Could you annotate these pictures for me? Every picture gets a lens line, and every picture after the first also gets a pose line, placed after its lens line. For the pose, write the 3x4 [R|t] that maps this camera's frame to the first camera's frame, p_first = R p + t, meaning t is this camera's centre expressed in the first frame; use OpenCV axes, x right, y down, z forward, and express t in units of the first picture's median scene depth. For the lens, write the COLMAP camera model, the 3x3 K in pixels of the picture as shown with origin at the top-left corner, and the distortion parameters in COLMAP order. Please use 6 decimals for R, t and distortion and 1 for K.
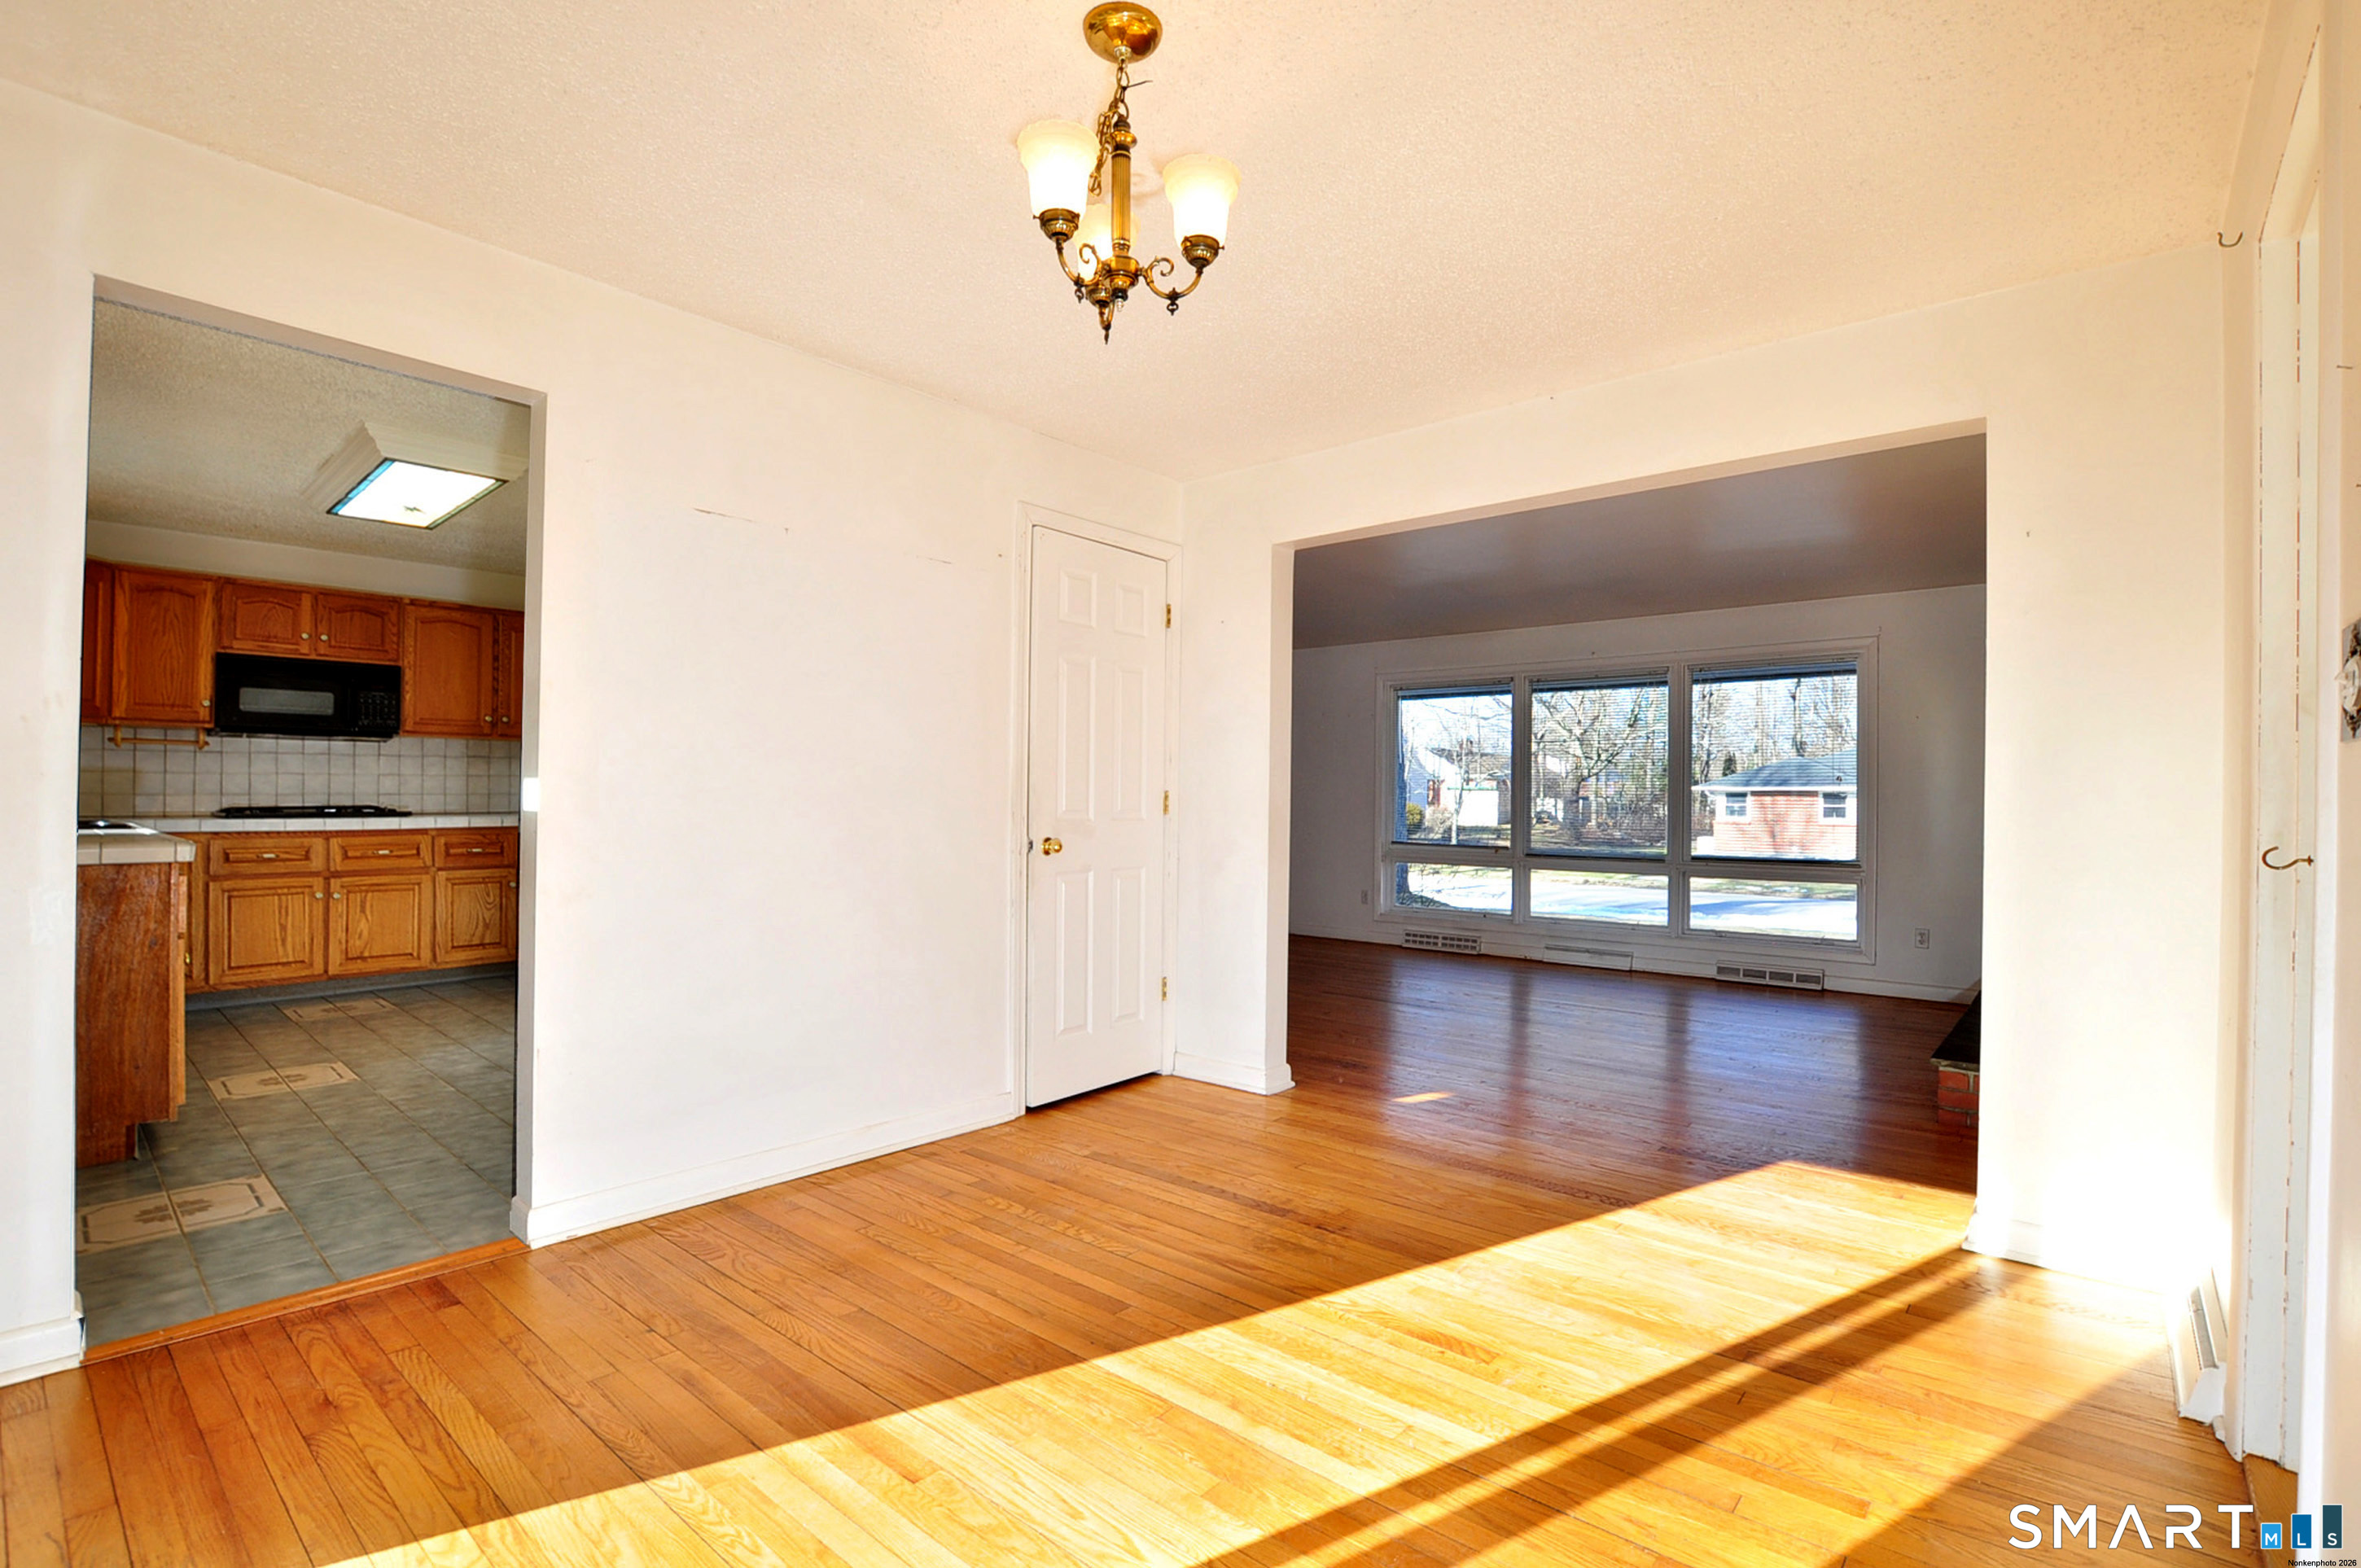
lens RADIAL K [[1084.5, 0, 1181.3], [0, 1084.5, 797.2], [0, 0, 1]] dist [-0.019354, -0.000207]
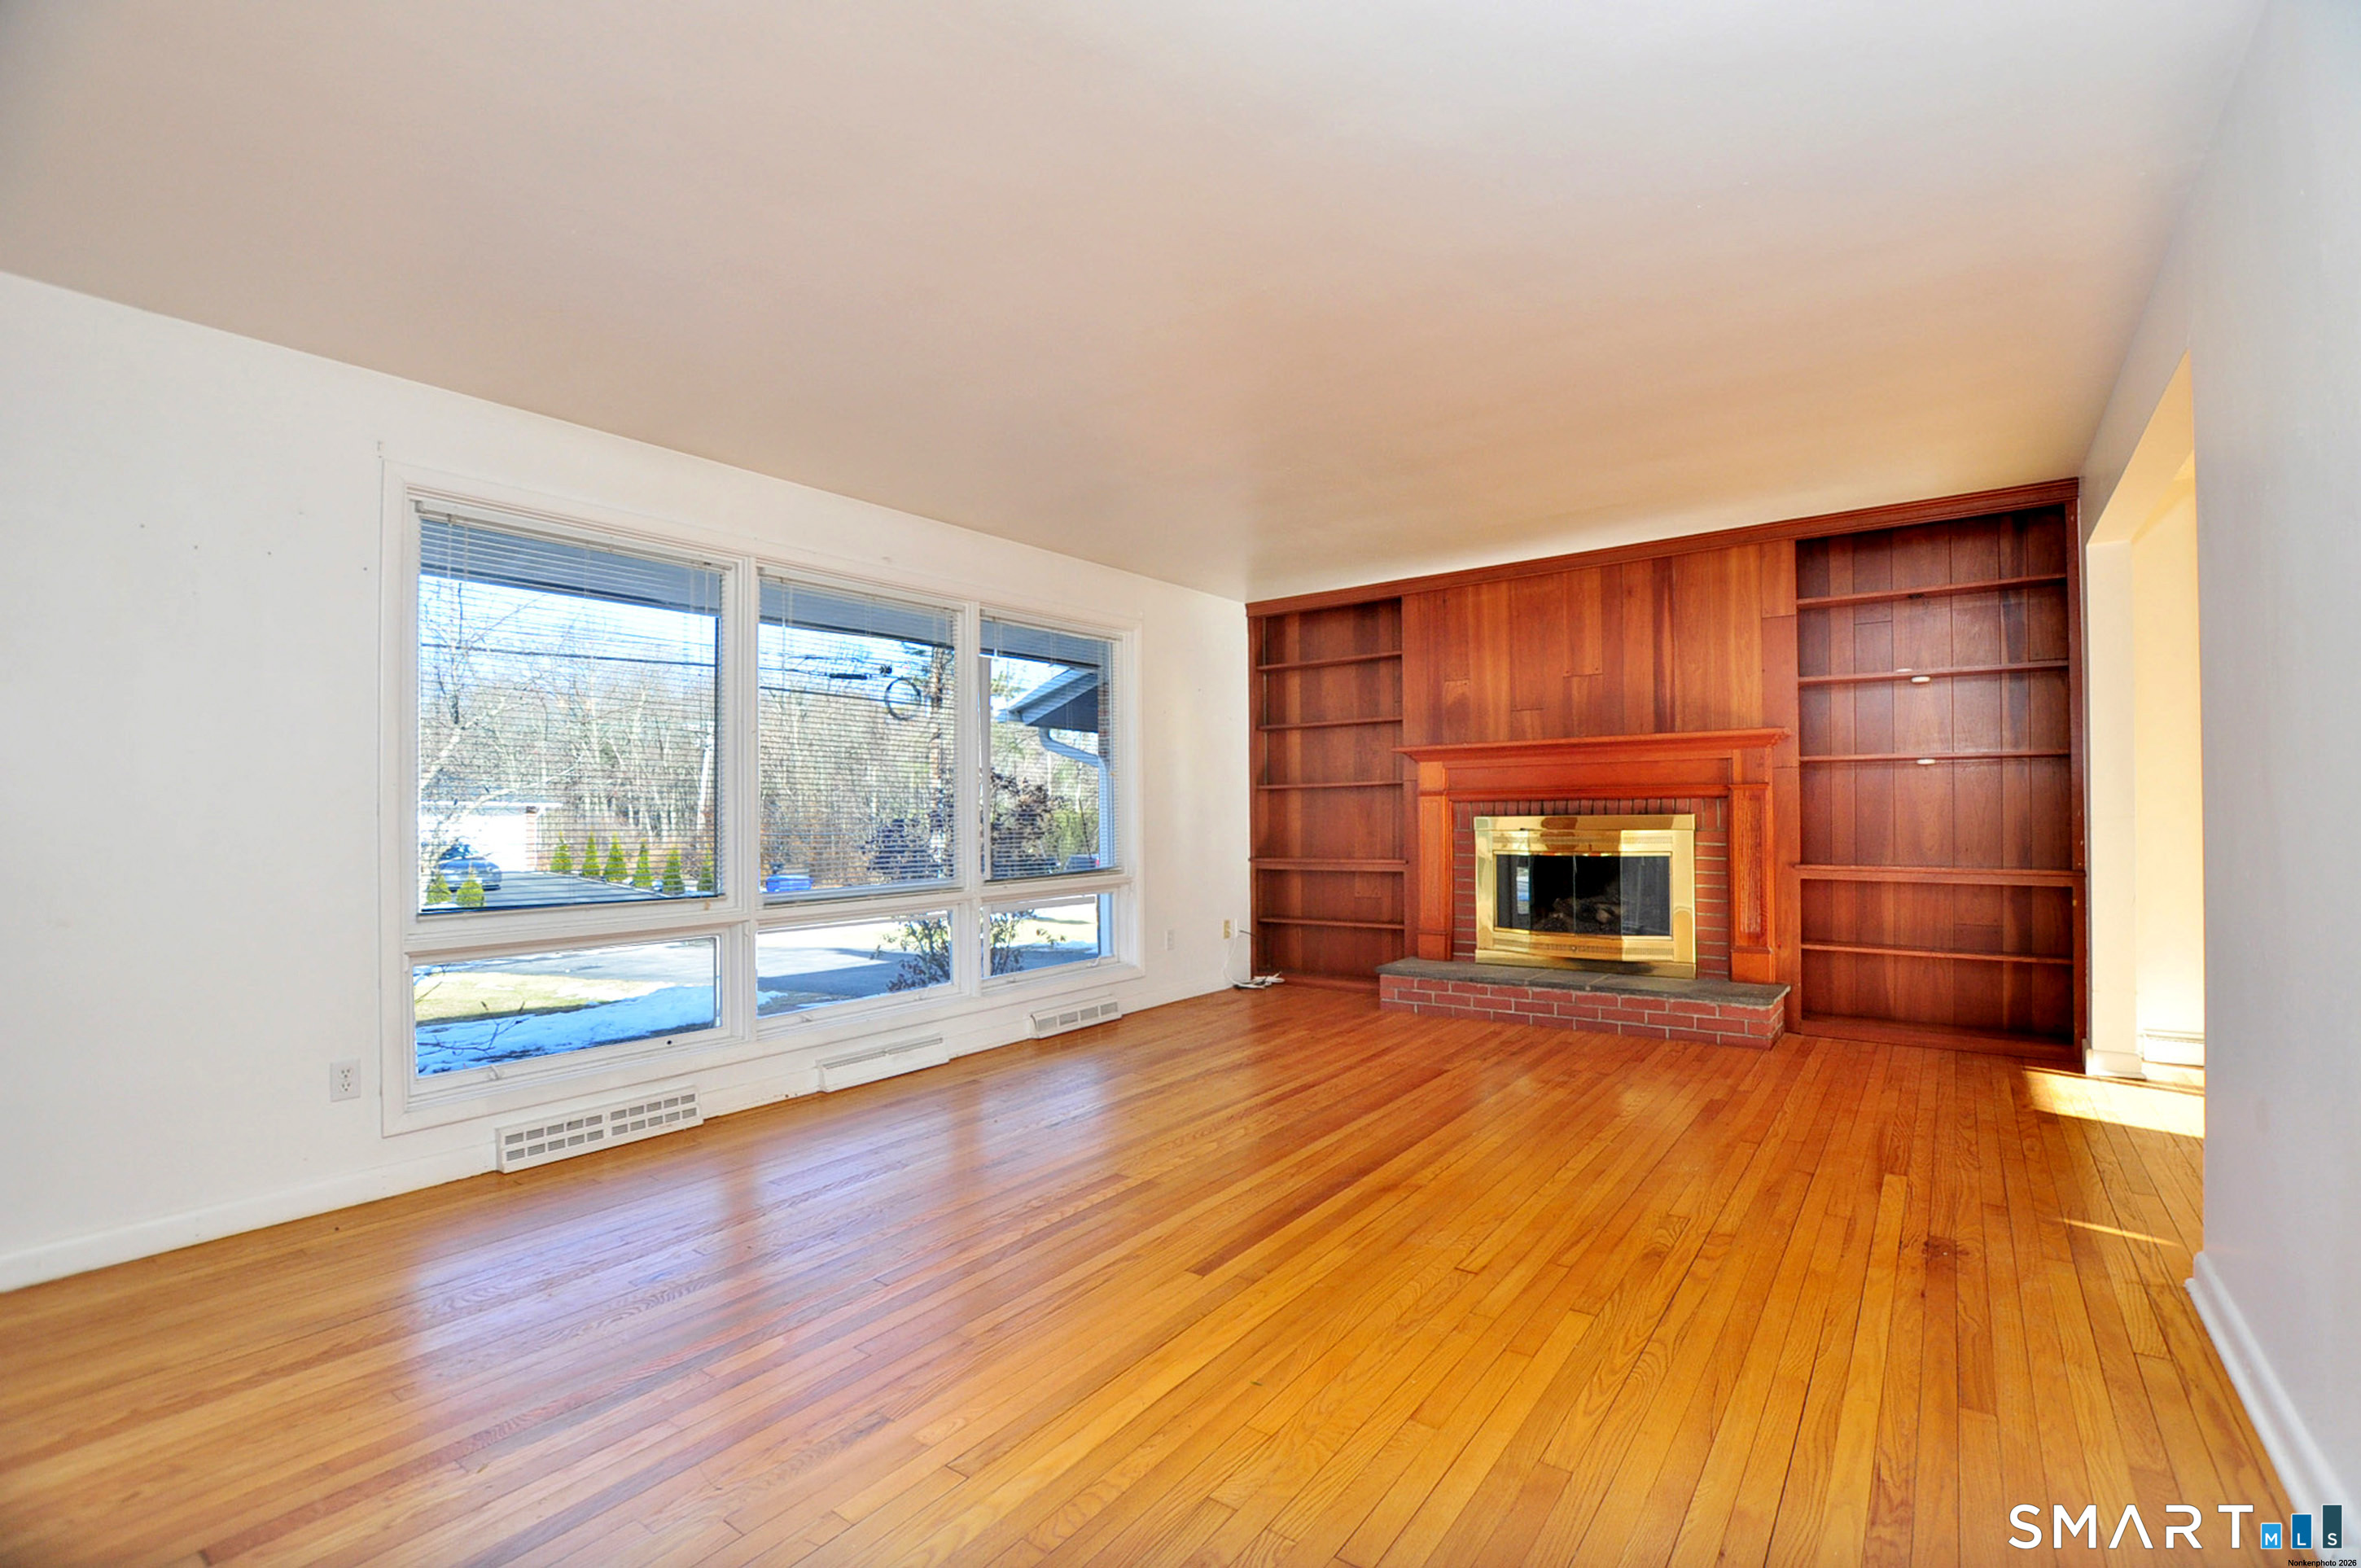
lens RADIAL K [[1020.6, 0, 1170.4], [0, 1020.6, 786.3], [0, 0, 1]] dist [-0.021240, 0.000104]
pose [[-0.054744, 0.008366, 0.998465, -0.539253], [0.001694, 0.999964, -0.008286, -0.000962], [-0.998499, 0.001238, -0.054756, 2.344517]]
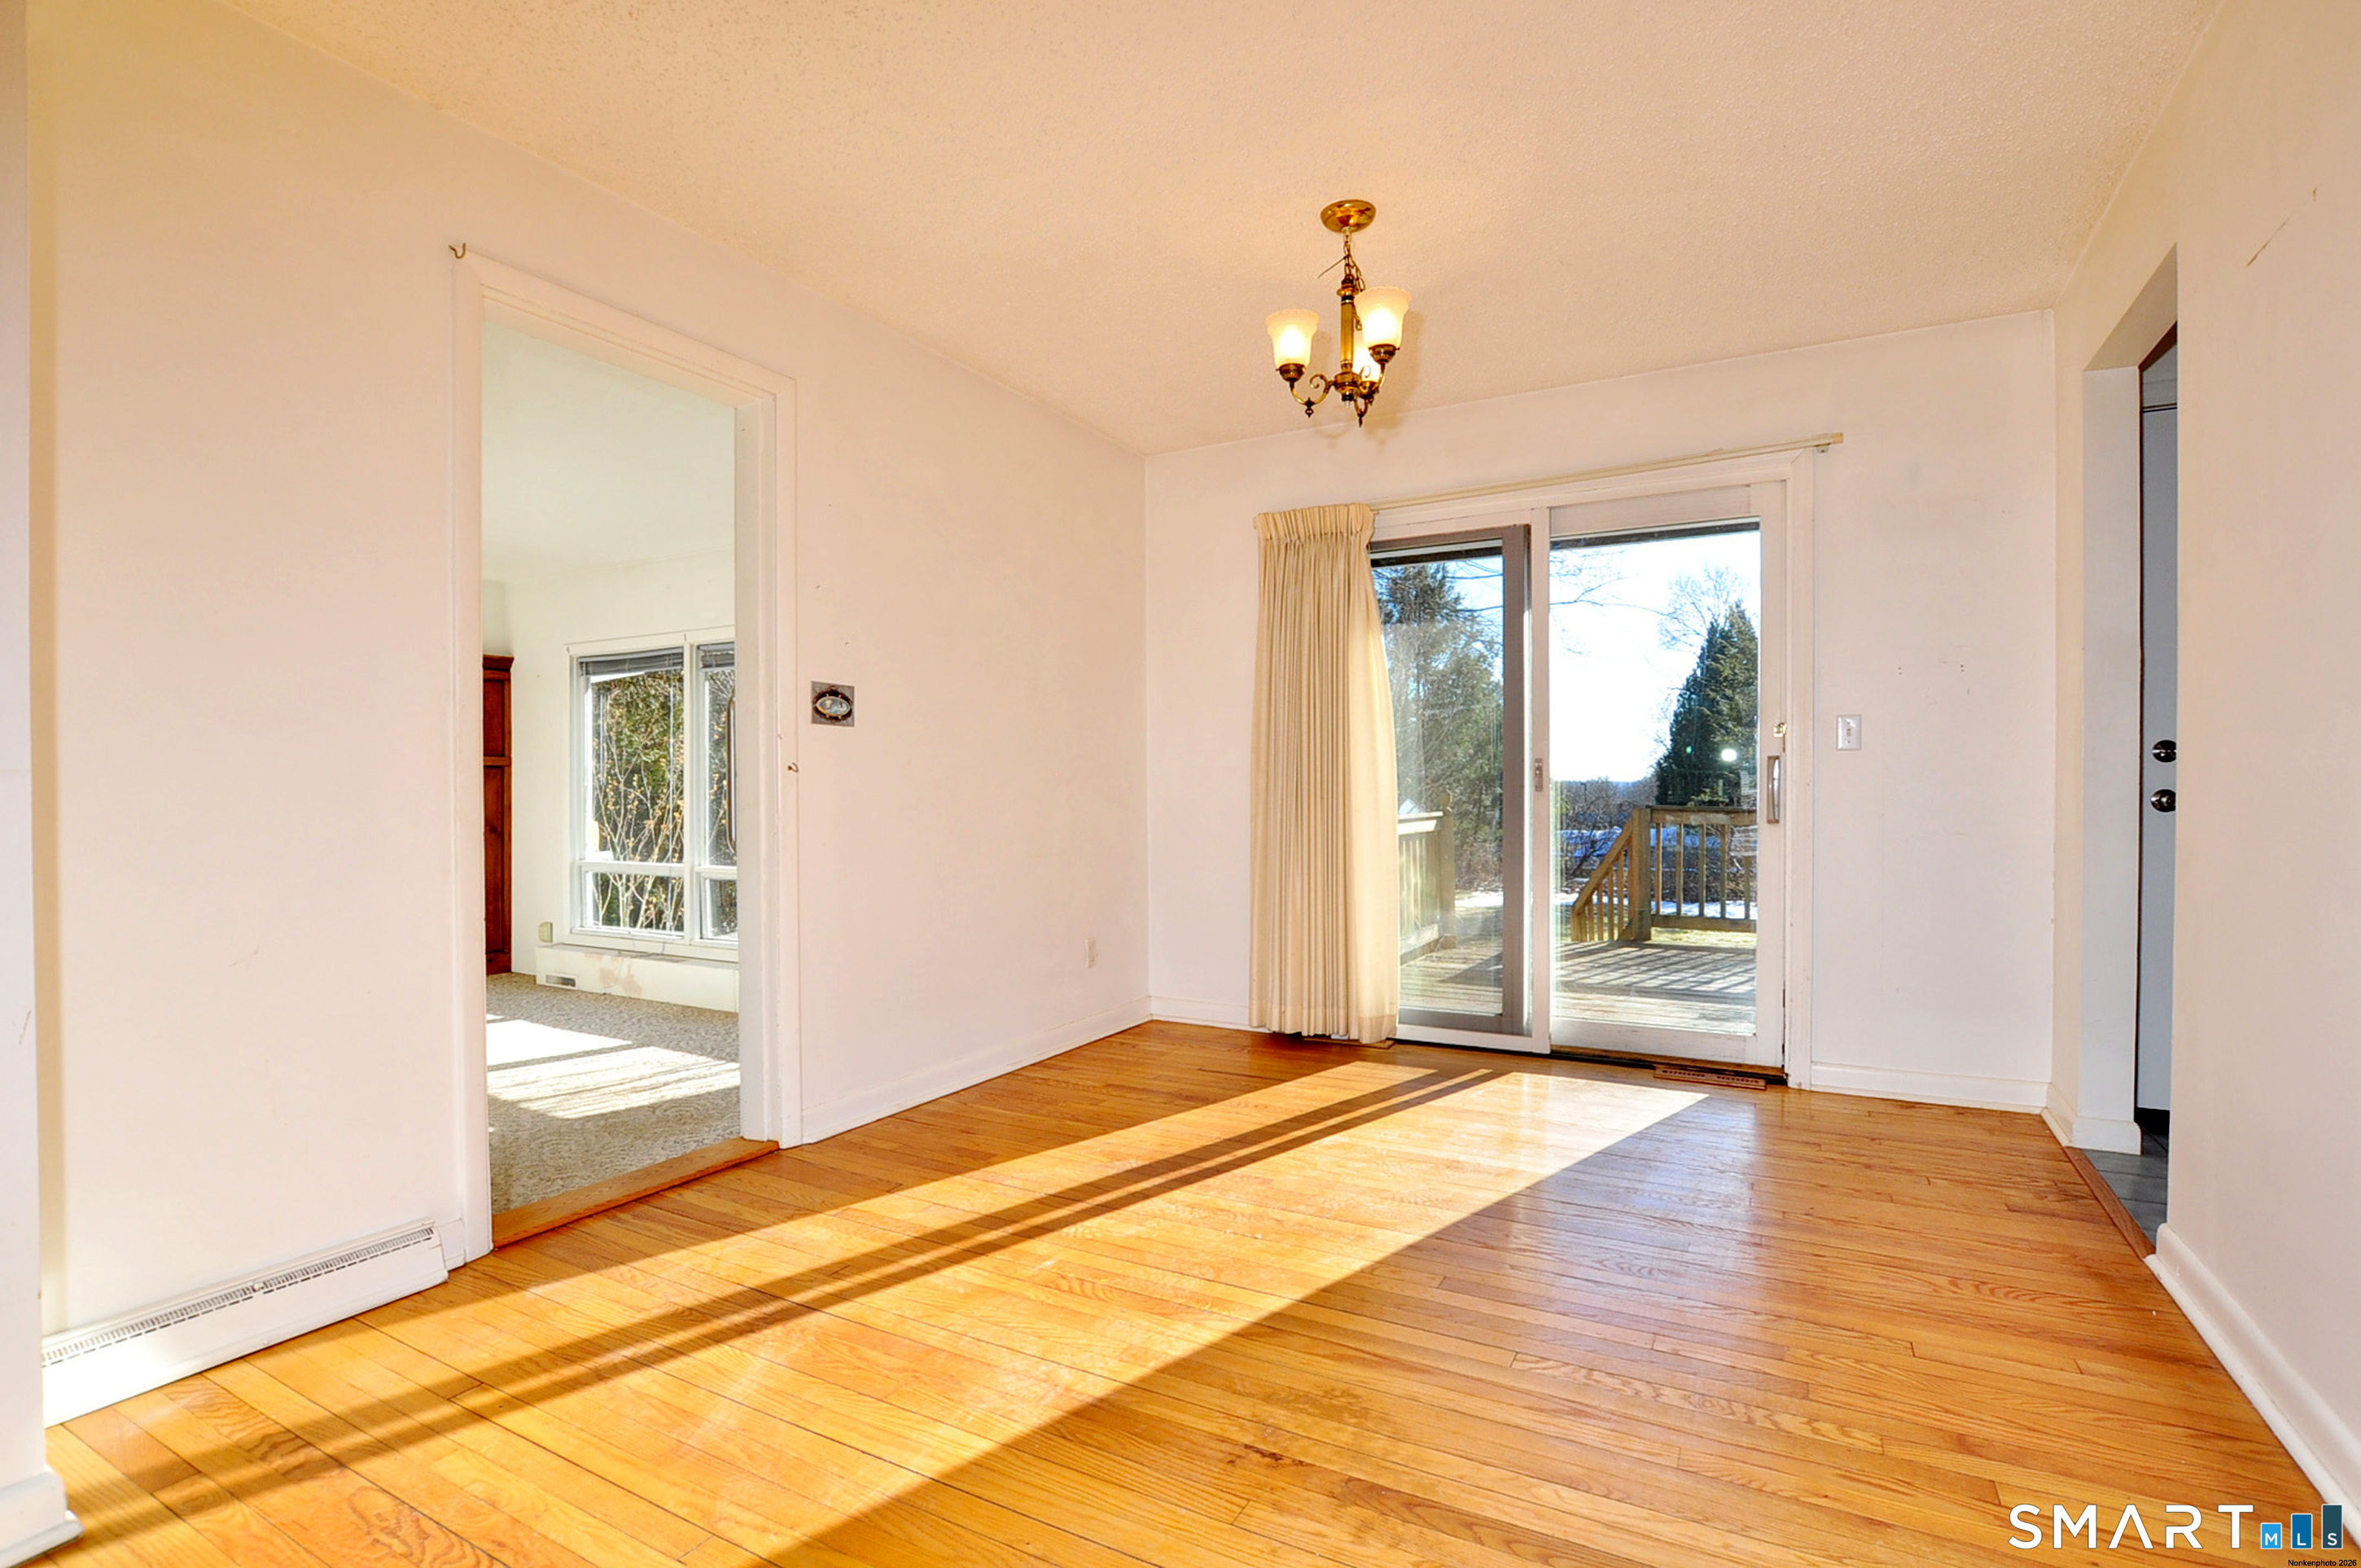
lens RADIAL K [[1113.0, 0, 1205.2], [0, 1113.0, 790.2], [0, 0, 1]] dist [-0.018736, 0.000157]
pose [[-0.975121, -0.006474, -0.221577, 0.294373], [-0.005009, 0.999962, -0.007174, 0.052004], [0.221615, -0.005886, -0.975117, 1.554138]]
